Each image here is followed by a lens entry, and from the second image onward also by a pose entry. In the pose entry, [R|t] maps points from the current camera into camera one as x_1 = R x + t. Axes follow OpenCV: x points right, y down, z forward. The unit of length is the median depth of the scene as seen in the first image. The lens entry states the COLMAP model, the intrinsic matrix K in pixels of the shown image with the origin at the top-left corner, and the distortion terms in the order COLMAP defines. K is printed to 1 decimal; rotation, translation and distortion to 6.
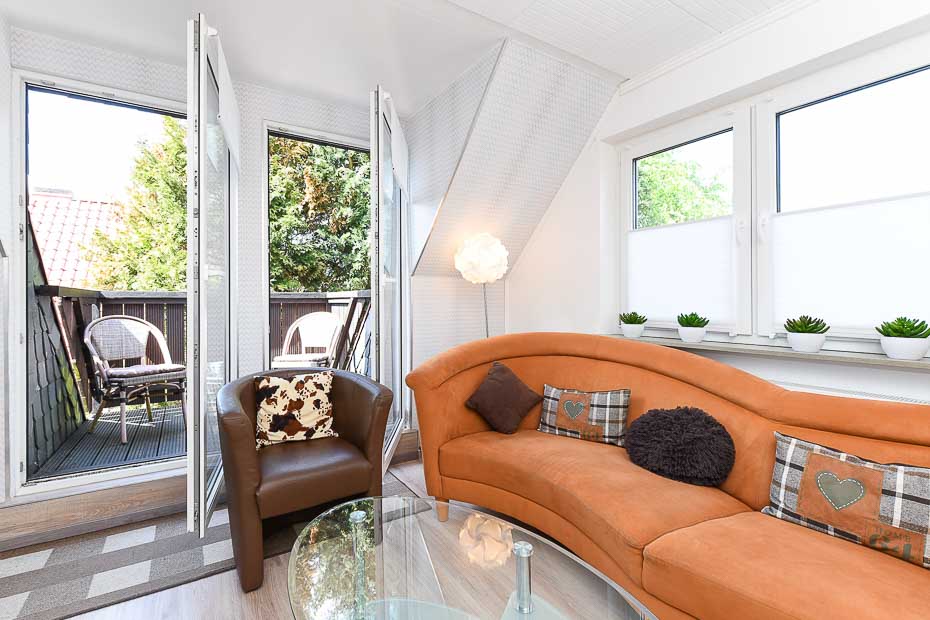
lens RADIAL K [[415.1, 0, 444.3], [0, 415.1, 287.5], [0, 0, 1]] dist [-0.000362, -0.001943]
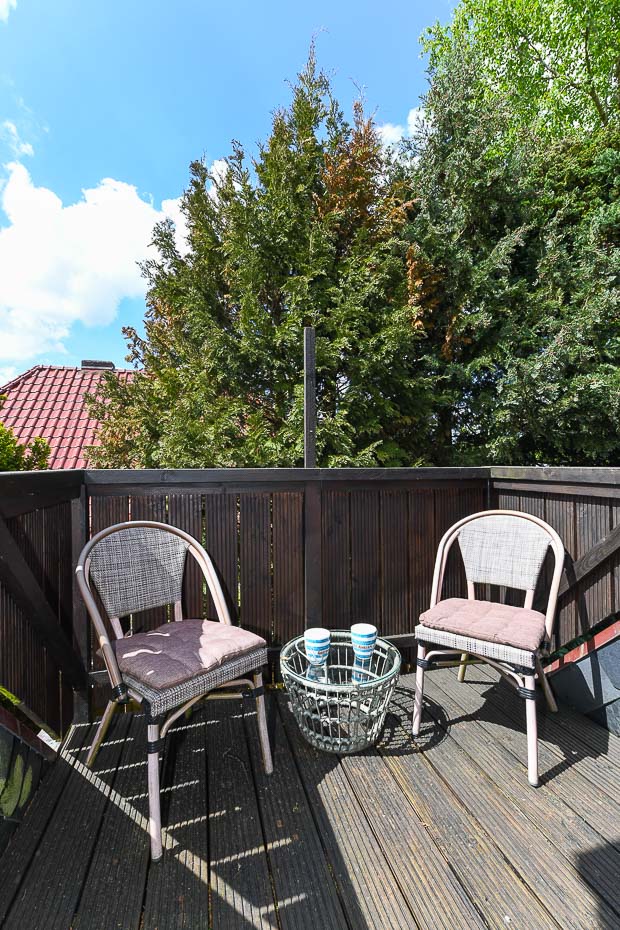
lens RADIAL K [[415.1, 0, 301.6], [0, 415.1, 466.3], [0, 0, 1]] dist [-0.000362, -0.001943]
pose [[0.956037, -0.003174, -0.293228, -0.629044], [0.009013, 0.999787, 0.018566, 0.004529], [0.293107, -0.020392, 0.955862, 0.827867]]
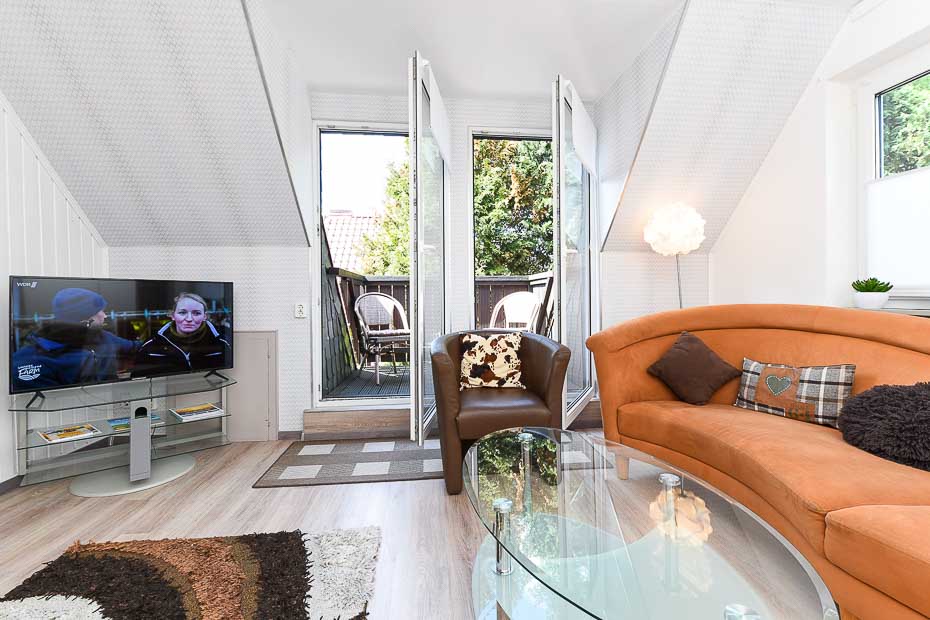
lens RADIAL K [[415.1, 0, 478.1], [0, 415.1, 284.0], [0, 0, 1]] dist [-0.000362, -0.001943]
pose [[0.902856, -0.017006, -0.429606, 0.119974], [0.013442, 0.999845, -0.011328, 0.080767], [0.429733, 0.004453, 0.902945, -0.086379]]
